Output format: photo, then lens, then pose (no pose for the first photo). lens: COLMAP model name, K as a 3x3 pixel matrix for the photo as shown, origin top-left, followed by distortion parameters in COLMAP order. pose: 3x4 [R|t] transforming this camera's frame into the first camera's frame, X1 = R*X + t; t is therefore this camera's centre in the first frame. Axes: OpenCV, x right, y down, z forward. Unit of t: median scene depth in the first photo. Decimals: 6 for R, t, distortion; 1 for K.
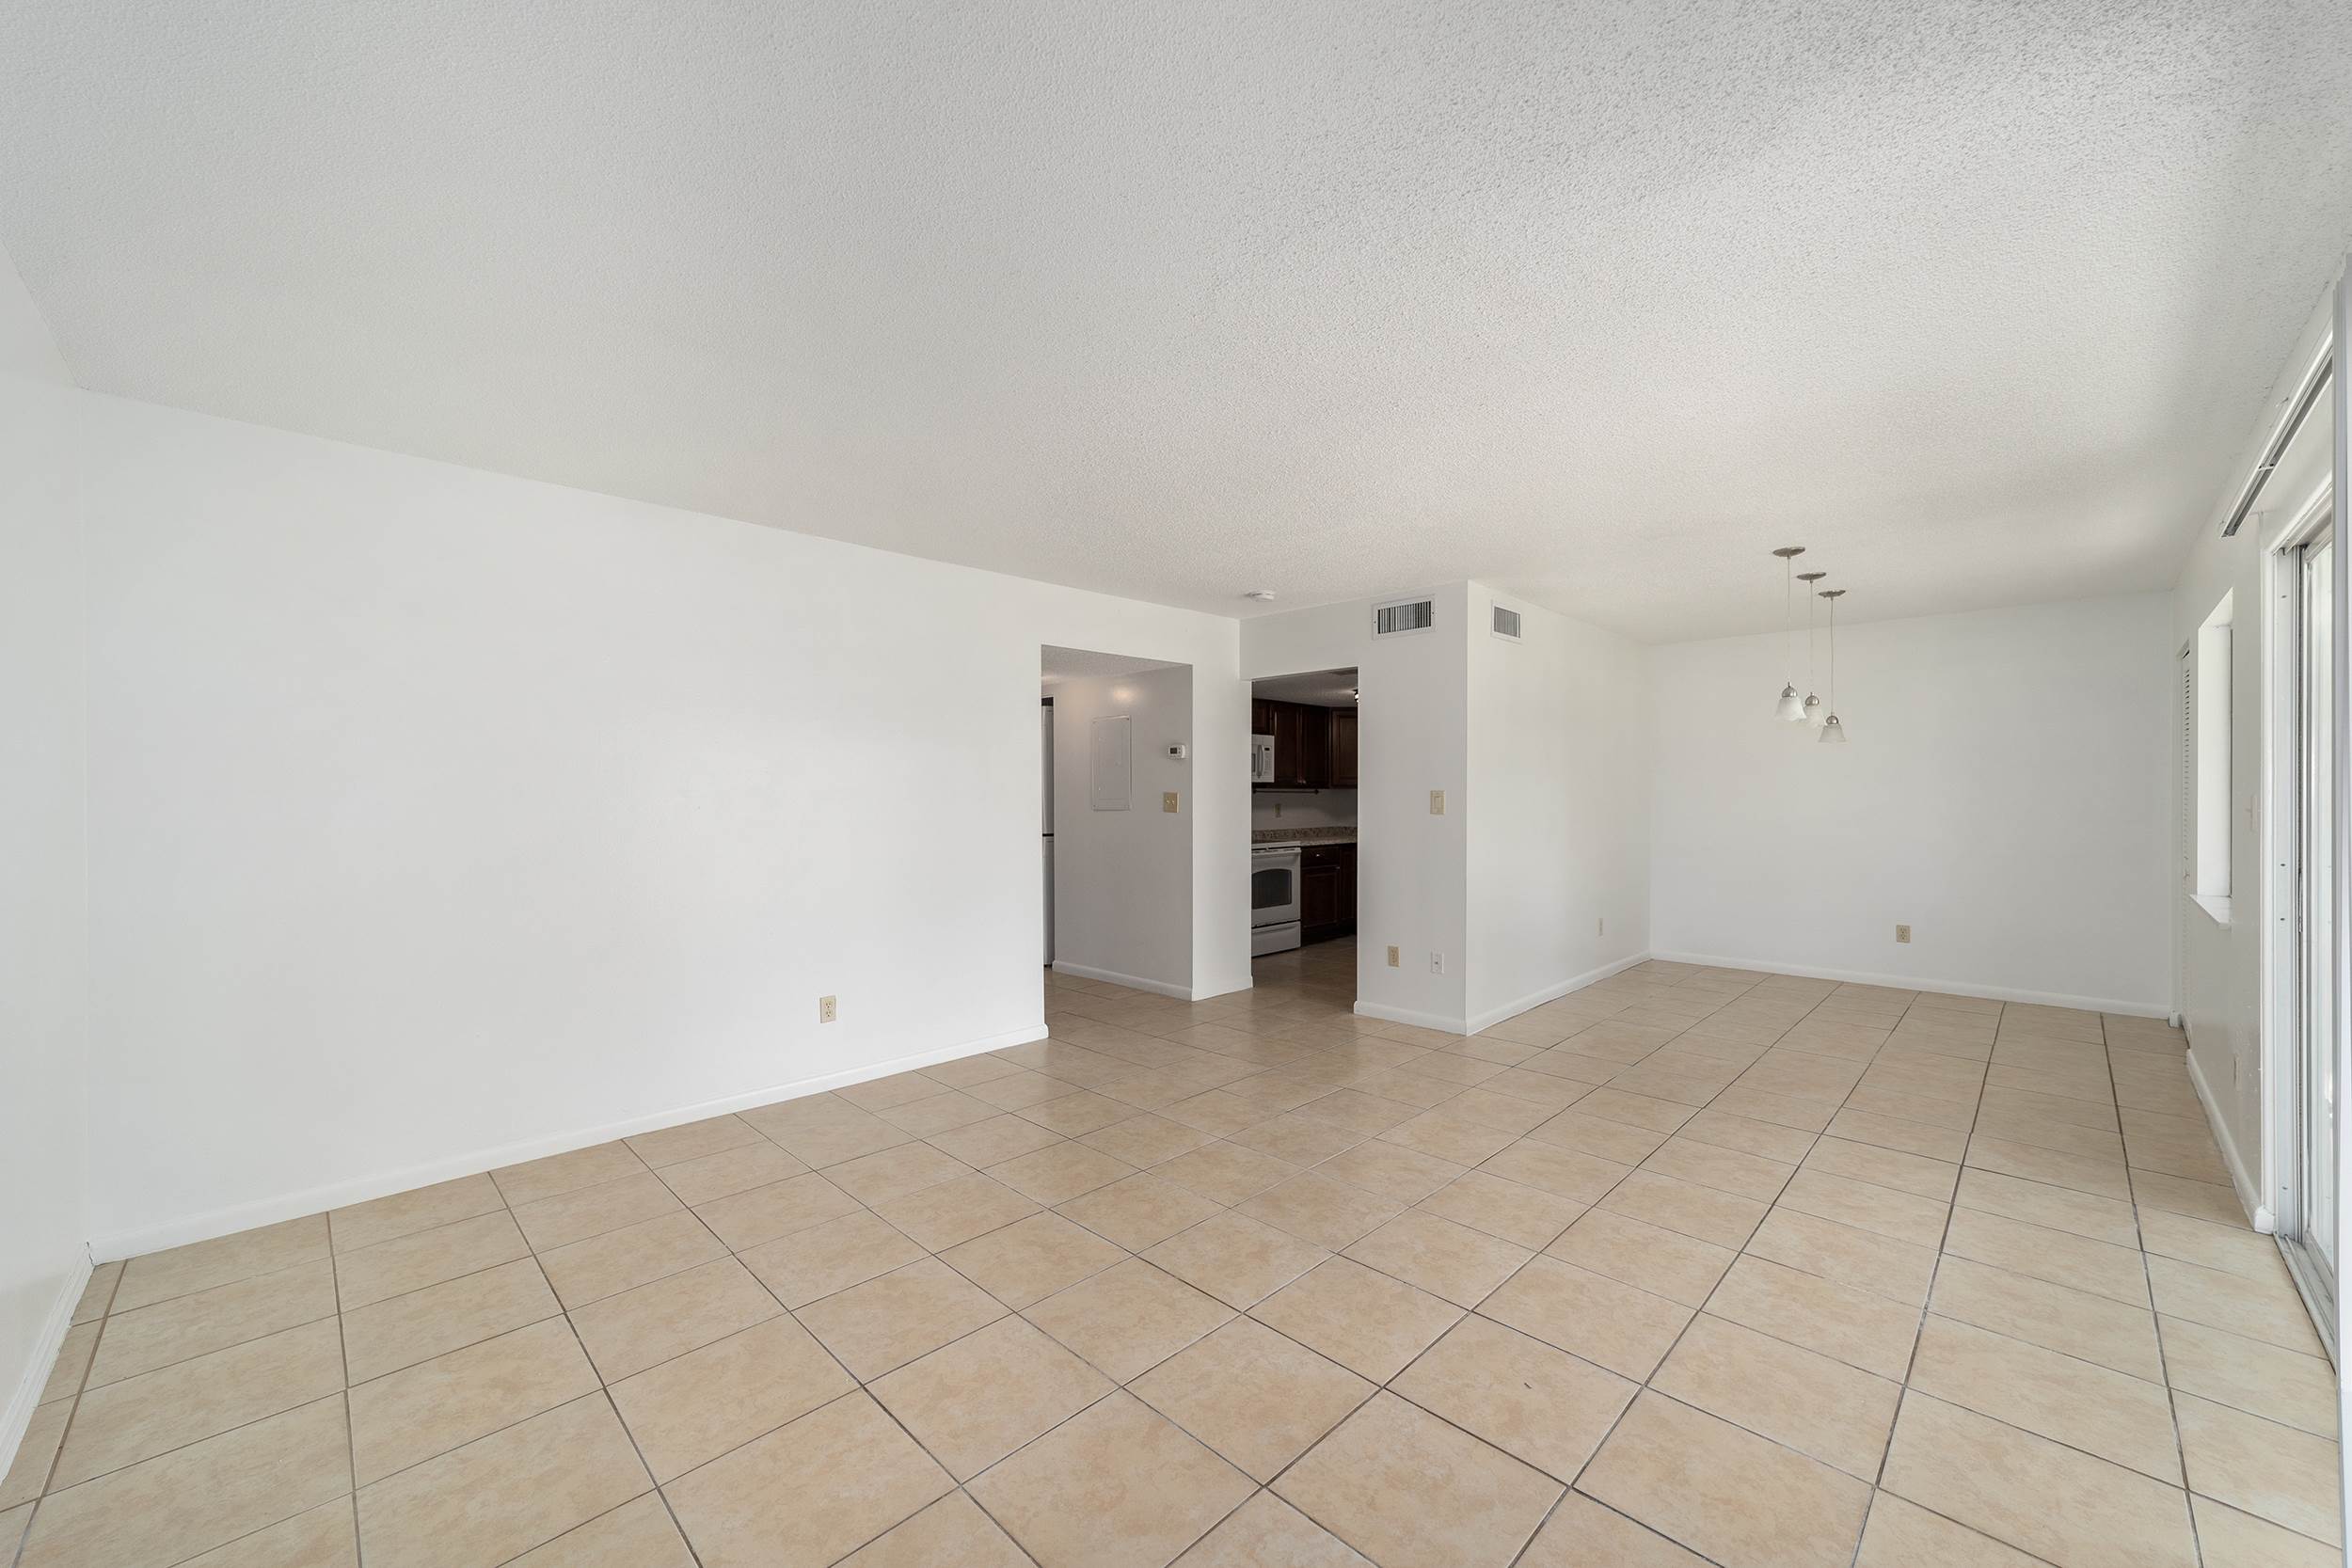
lens RADIAL K [[900.9, 0, 1167.9], [0, 900.9, 798.3], [0, 0, 1]] dist [-0.013339, 0.004989]
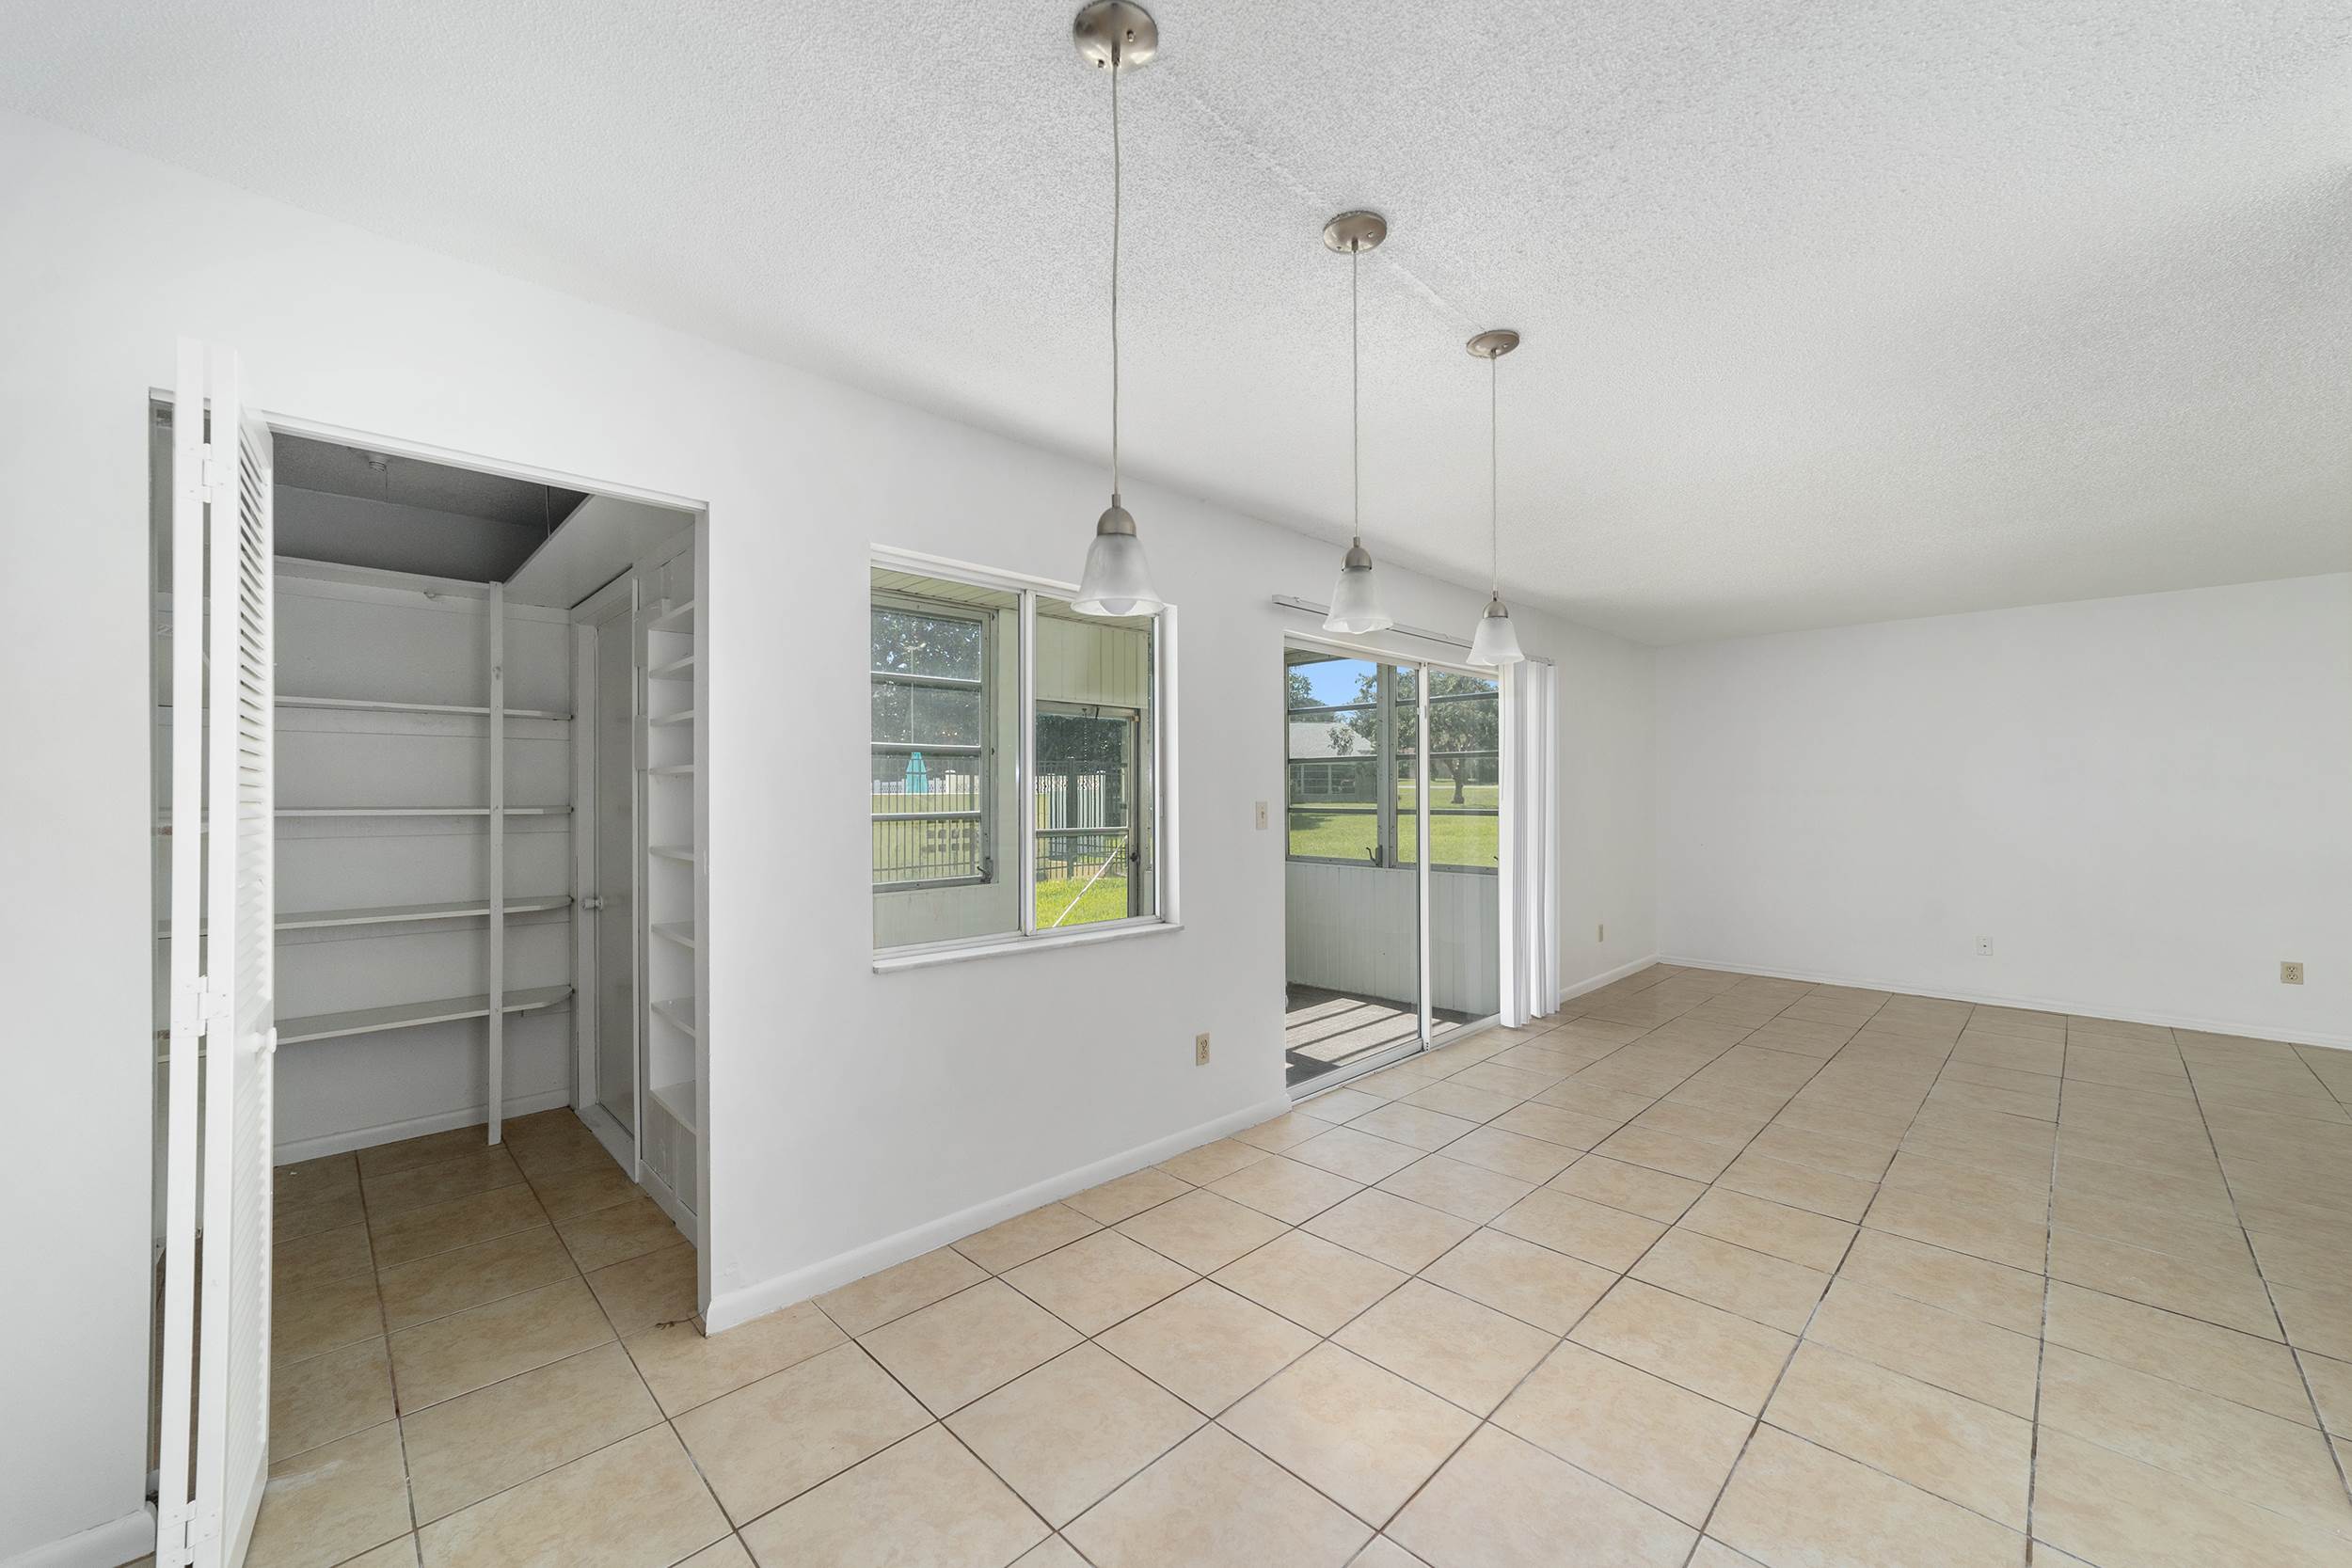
lens RADIAL K [[900.9, 0, 1180.8], [0, 900.9, 788.0], [0, 0, 1]] dist [-0.013339, 0.004989]
pose [[-0.999976, 0.006888, 0.000174, 1.310457], [0.006888, 0.999970, -0.003630, -0.018307], [-0.000199, -0.003629, -0.999993, 2.281184]]
